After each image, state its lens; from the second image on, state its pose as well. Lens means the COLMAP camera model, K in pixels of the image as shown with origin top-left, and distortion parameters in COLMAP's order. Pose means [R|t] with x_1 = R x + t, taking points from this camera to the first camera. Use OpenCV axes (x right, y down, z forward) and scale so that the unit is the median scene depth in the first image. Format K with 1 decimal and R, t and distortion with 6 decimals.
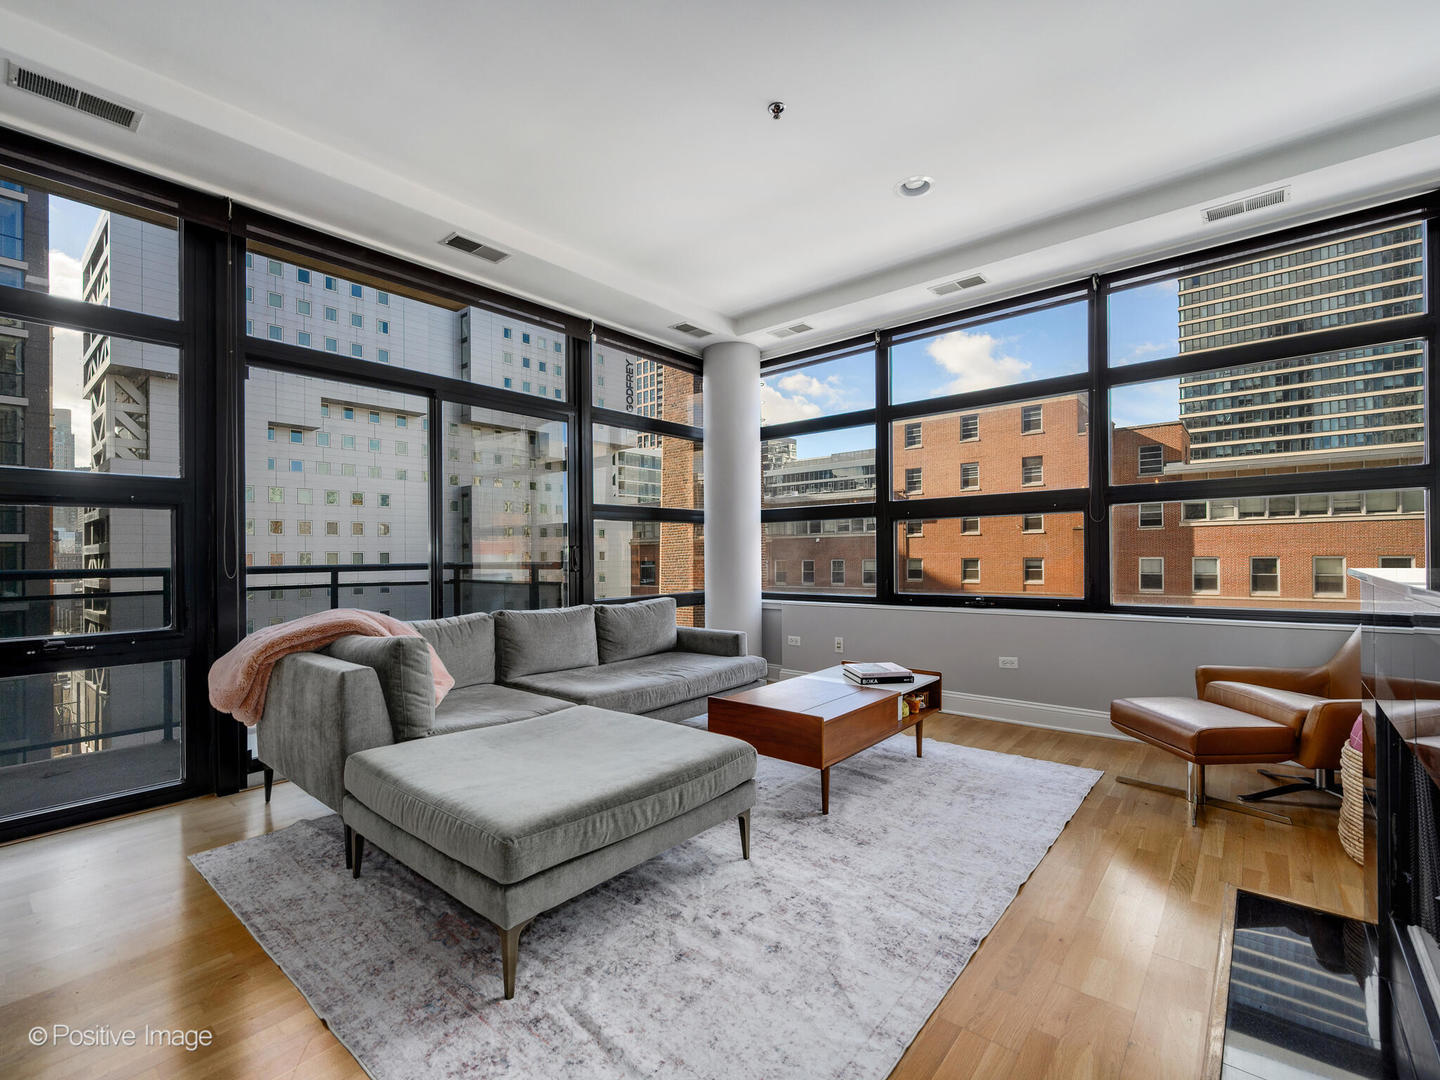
lens RADIAL K [[649.8, 0, 725.8], [0, 649.8, 559.6], [0, 0, 1]] dist [-0.000127, -0.000584]
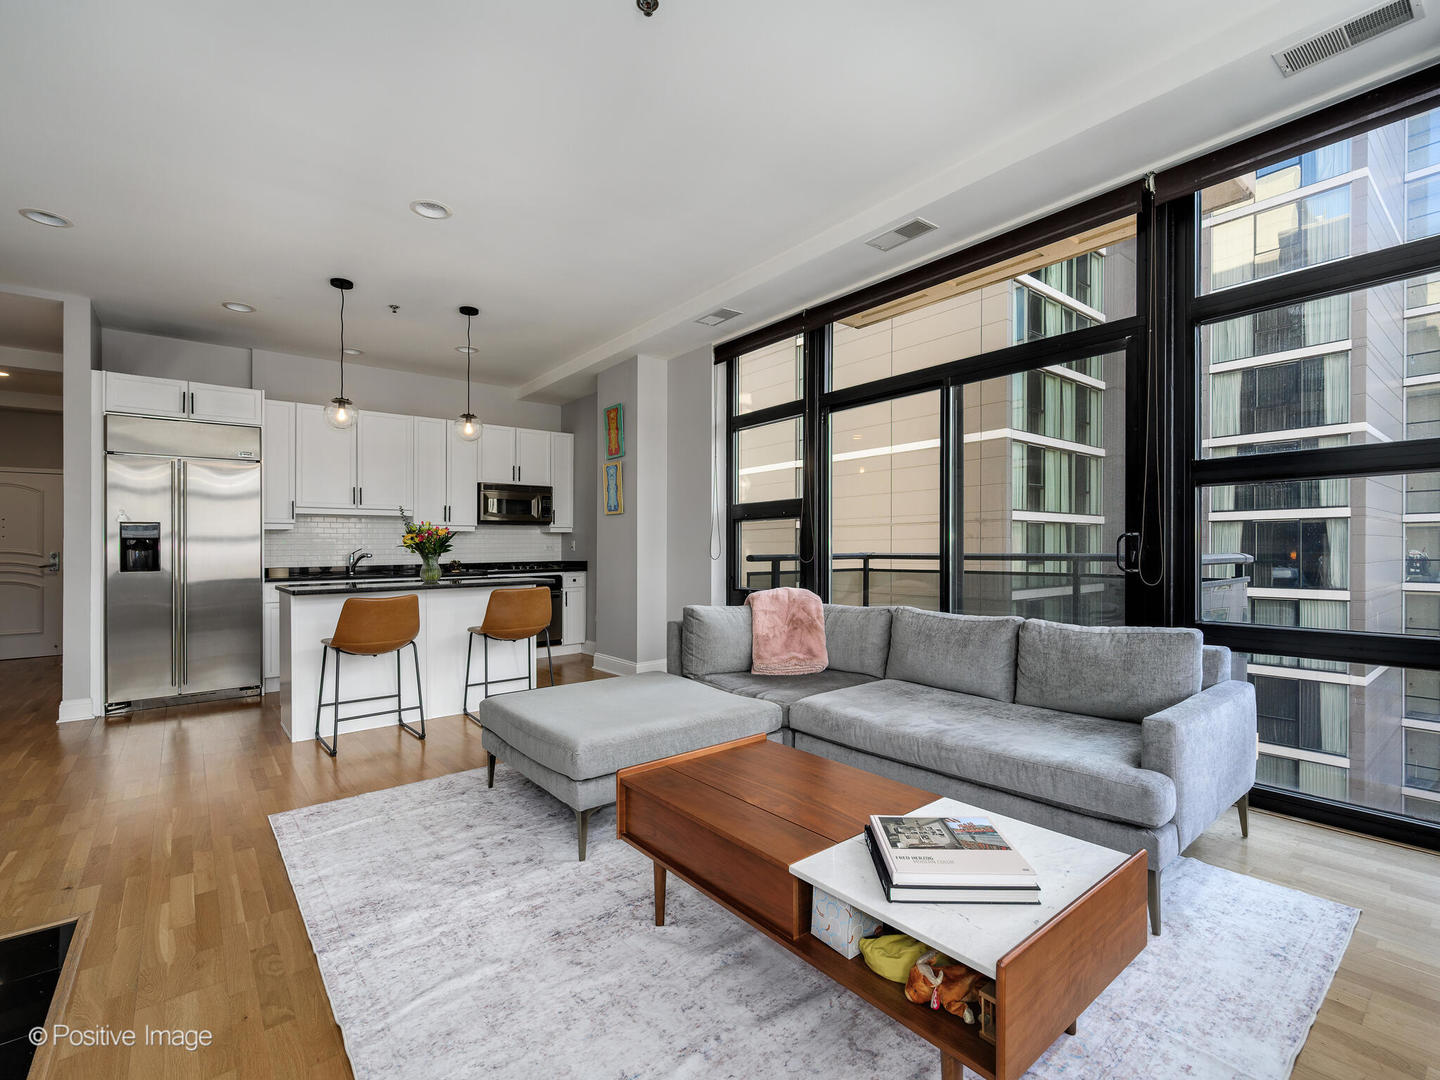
lens RADIAL K [[661.5, 0, 720.0], [0, 661.5, 540.0], [0, 0, 1]] dist [0.001665, 0.000507]
pose [[-0.195446, 0.000193, -0.980714, 0.662262], [0.004007, 0.999992, -0.000602, -0.019601], [0.980706, -0.004048, -0.195445, 0.947151]]
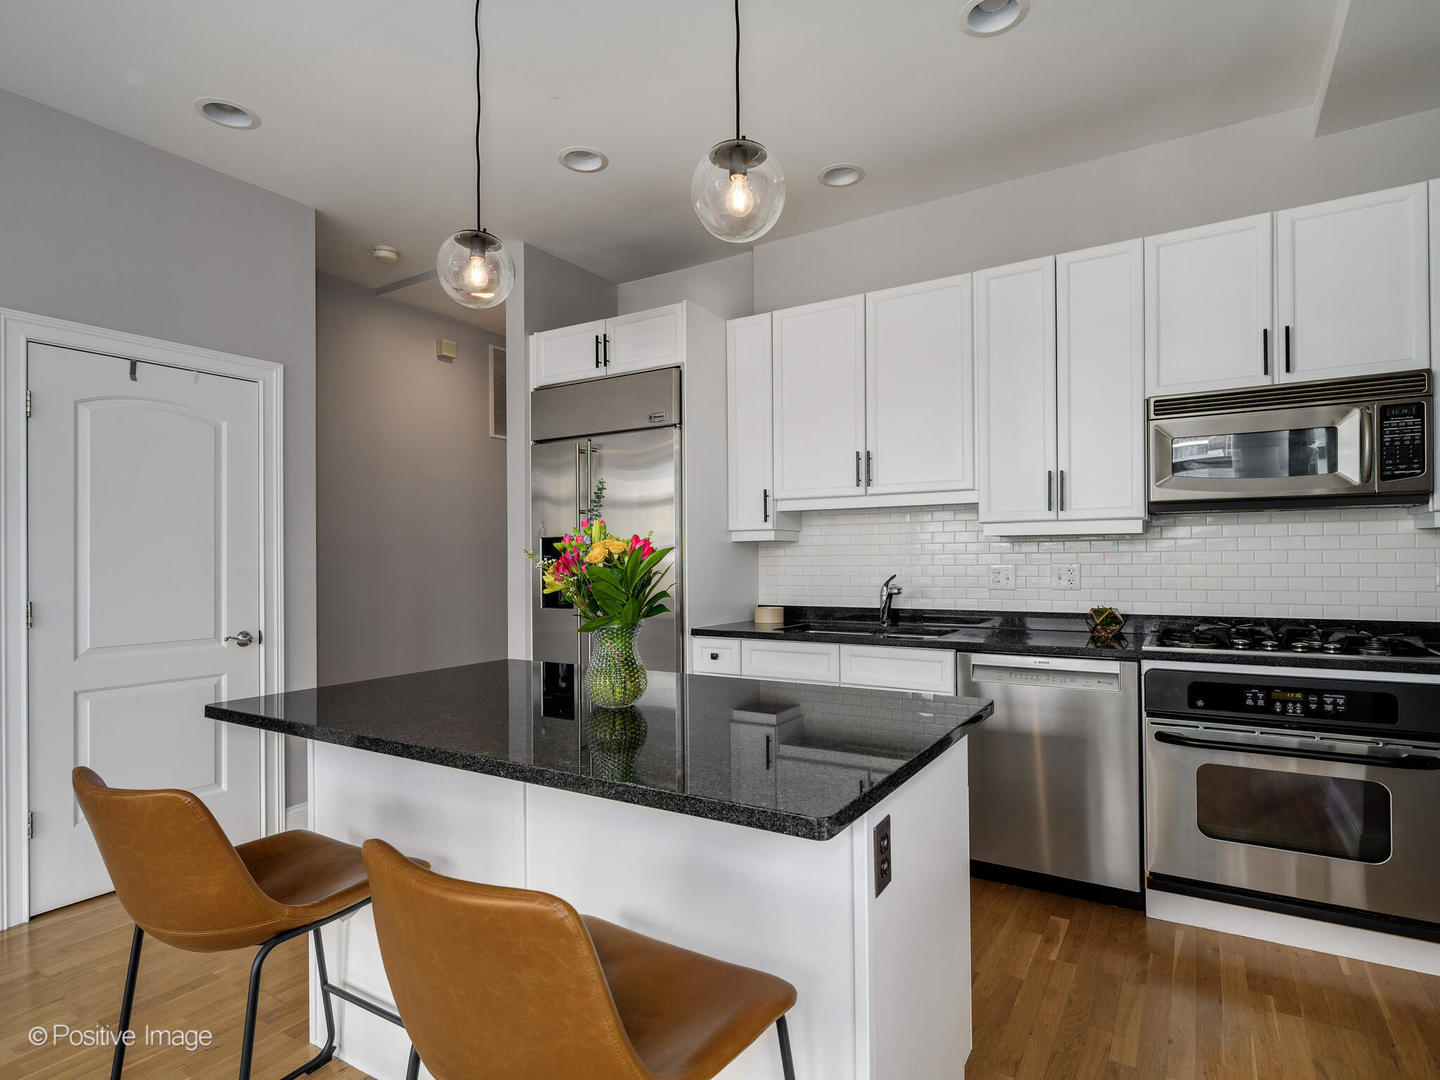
lens RADIAL K [[756.0, 0, 728.5], [0, 756.0, 545.9], [0, 0, 1]] dist [-0.001856, -0.000329]
pose [[-0.990614, 0.018284, -0.135457, -0.509051], [0.019181, 0.999802, -0.005319, -0.038680], [0.135333, -0.007867, -0.990769, 0.623488]]
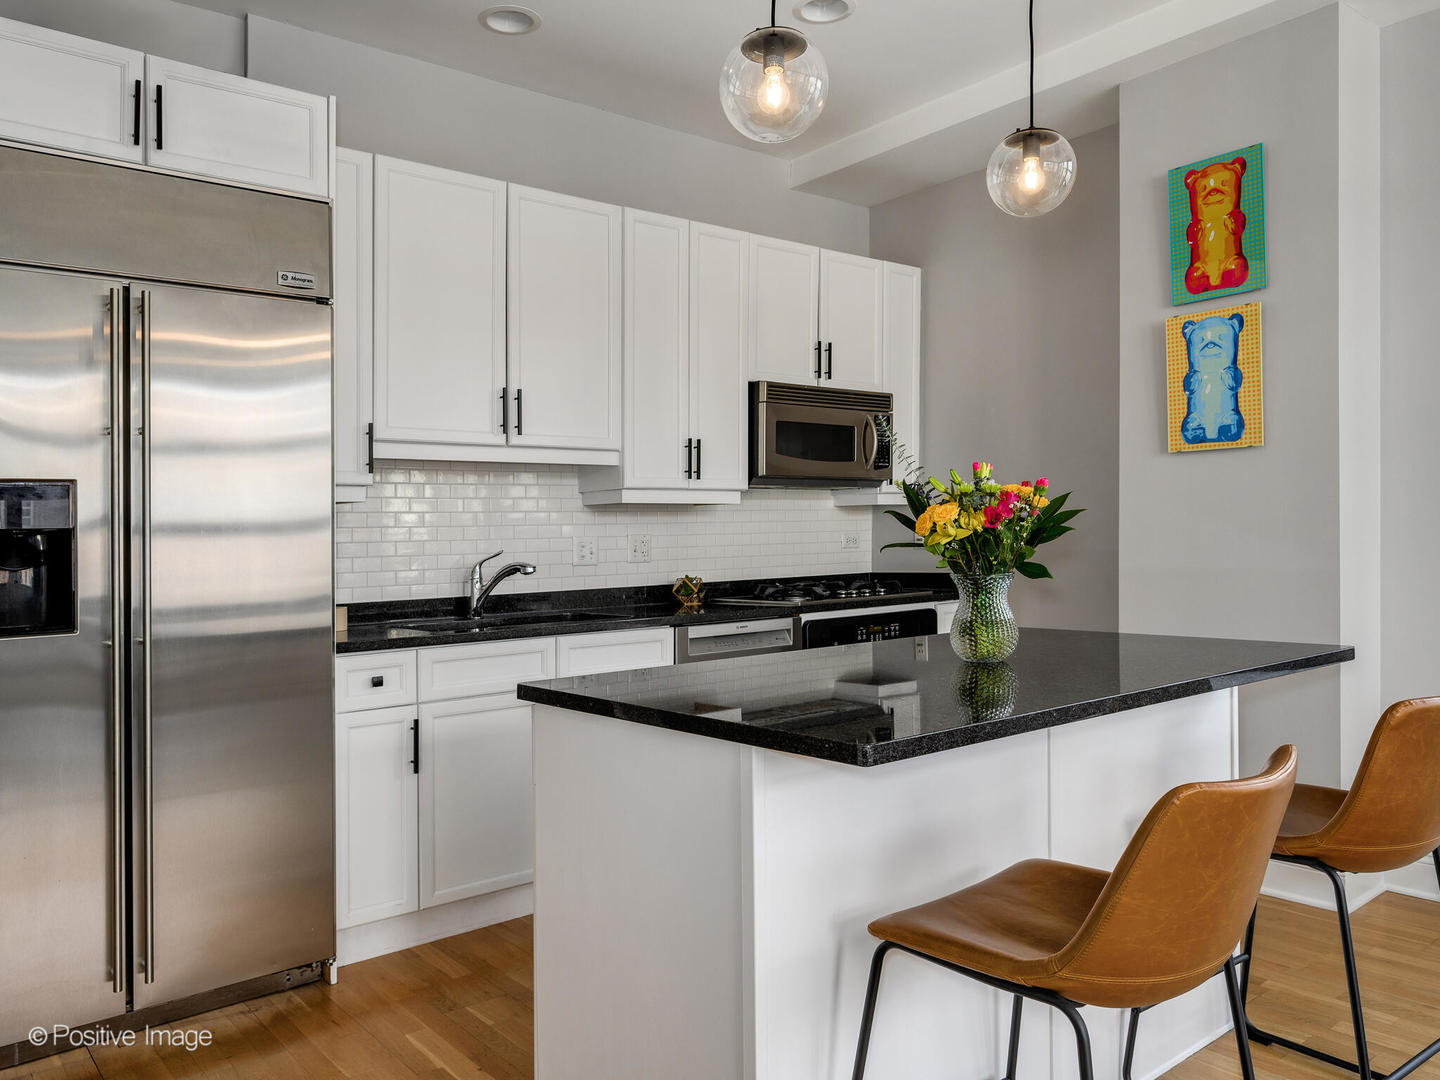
lens RADIAL K [[1101.9, 0, 728.3], [0, 1101.9, 510.7], [0, 0, 1]] dist [-0.004734, 0.002600]
pose [[-0.192822, -0.008293, -0.981199, 0.184555], [0.017502, 0.999776, -0.011890, -0.025414], [0.981078, -0.019466, -0.192633, 0.120252]]
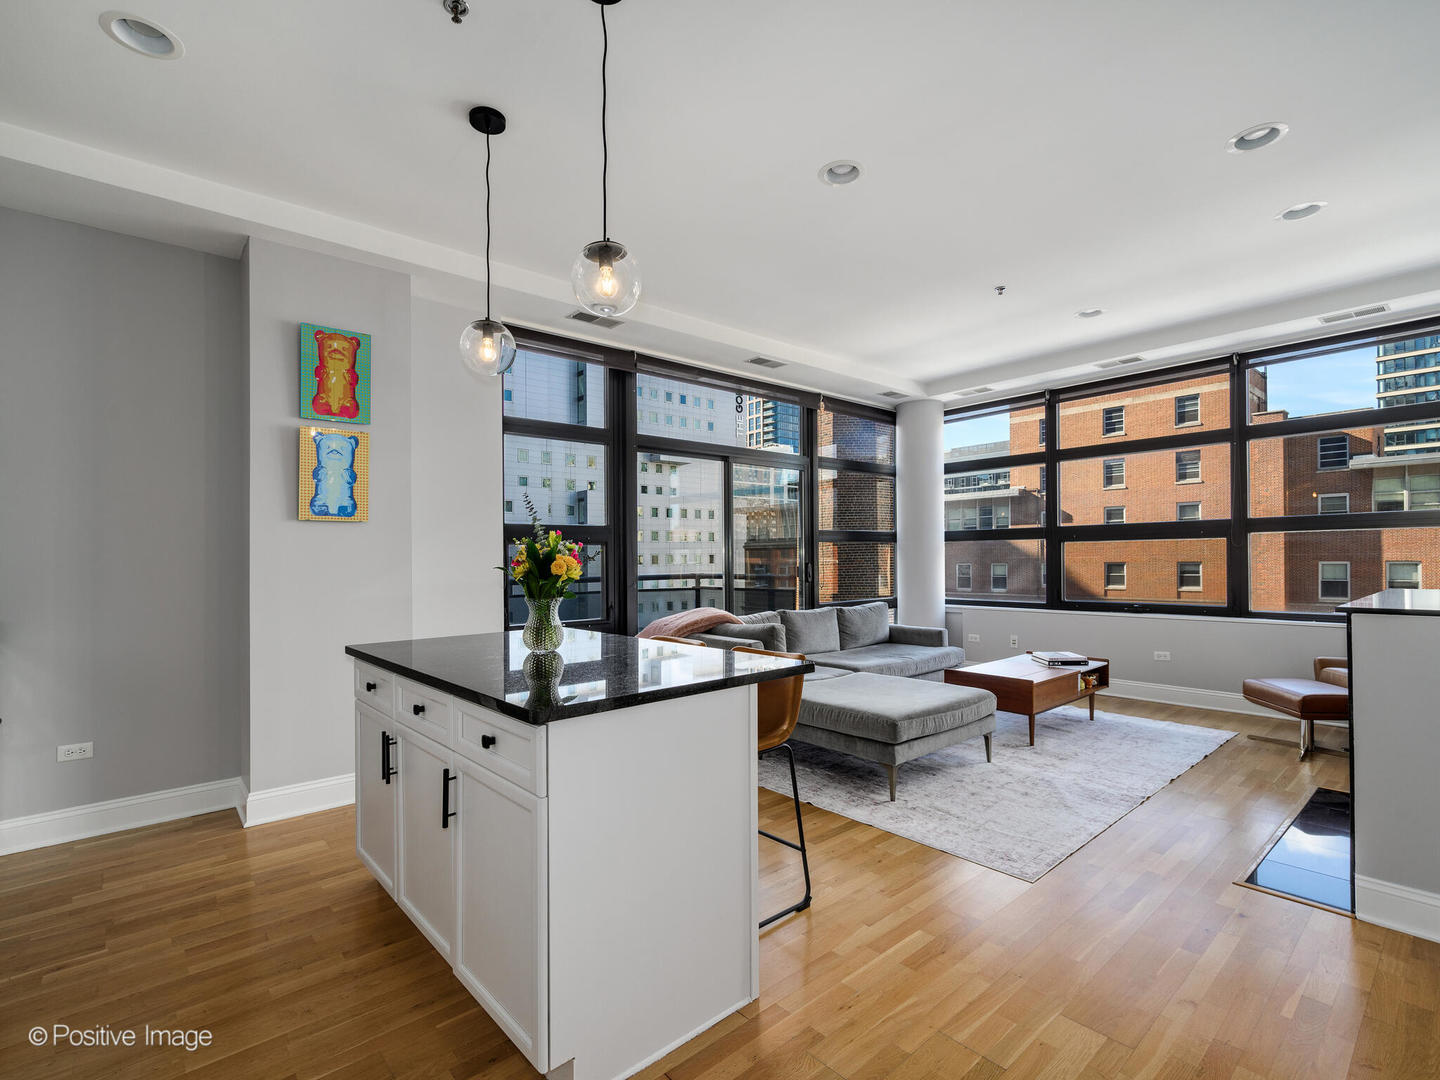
lens RADIAL K [[682.9, 0, 725.1], [0, 682.9, 560.1], [0, 0, 1]] dist [-0.001401, -0.000173]
pose [[0.987818, 0.000238, -0.155616, -0.240955], [-0.000689, 0.999996, -0.002839, -0.029333], [0.155614, 0.002911, 0.987814, -0.540723]]
